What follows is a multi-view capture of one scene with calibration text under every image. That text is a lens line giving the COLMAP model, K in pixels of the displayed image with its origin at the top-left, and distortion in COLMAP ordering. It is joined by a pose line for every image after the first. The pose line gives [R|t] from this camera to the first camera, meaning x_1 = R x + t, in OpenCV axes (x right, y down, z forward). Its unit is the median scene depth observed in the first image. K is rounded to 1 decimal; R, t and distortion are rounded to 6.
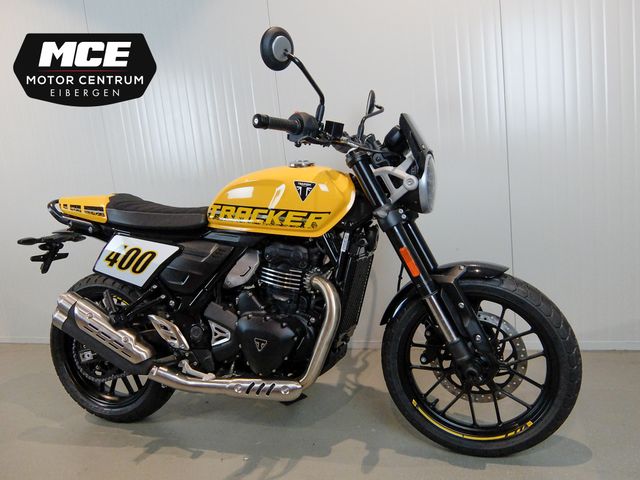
lens RADIAL K [[496.3, 0, 323.6], [0, 496.3, 237.7], [0, 0, 1]] dist [-0.022407, -0.002997]
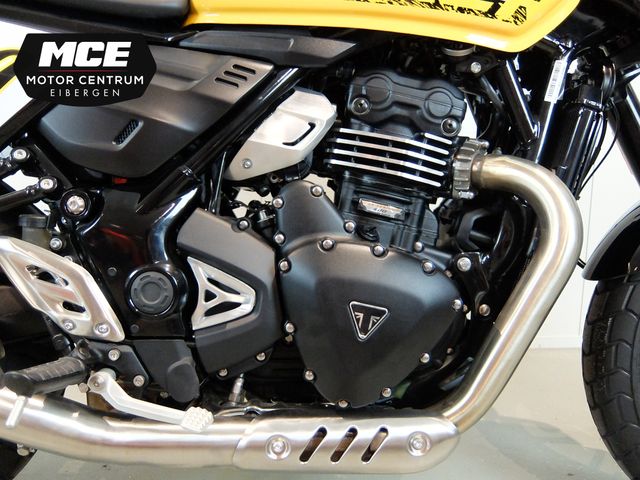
lens RADIAL K [[492.5, 0, 320.6], [0, 492.5, 236.6], [0, 0, 1]] dist [-0.032396, -0.005894]
pose [[0.936958, 0.066767, 0.343005, -0.264474], [-0.055155, 0.997529, -0.043510, 0.161402], [-0.345063, 0.021848, 0.938325, 0.633083]]
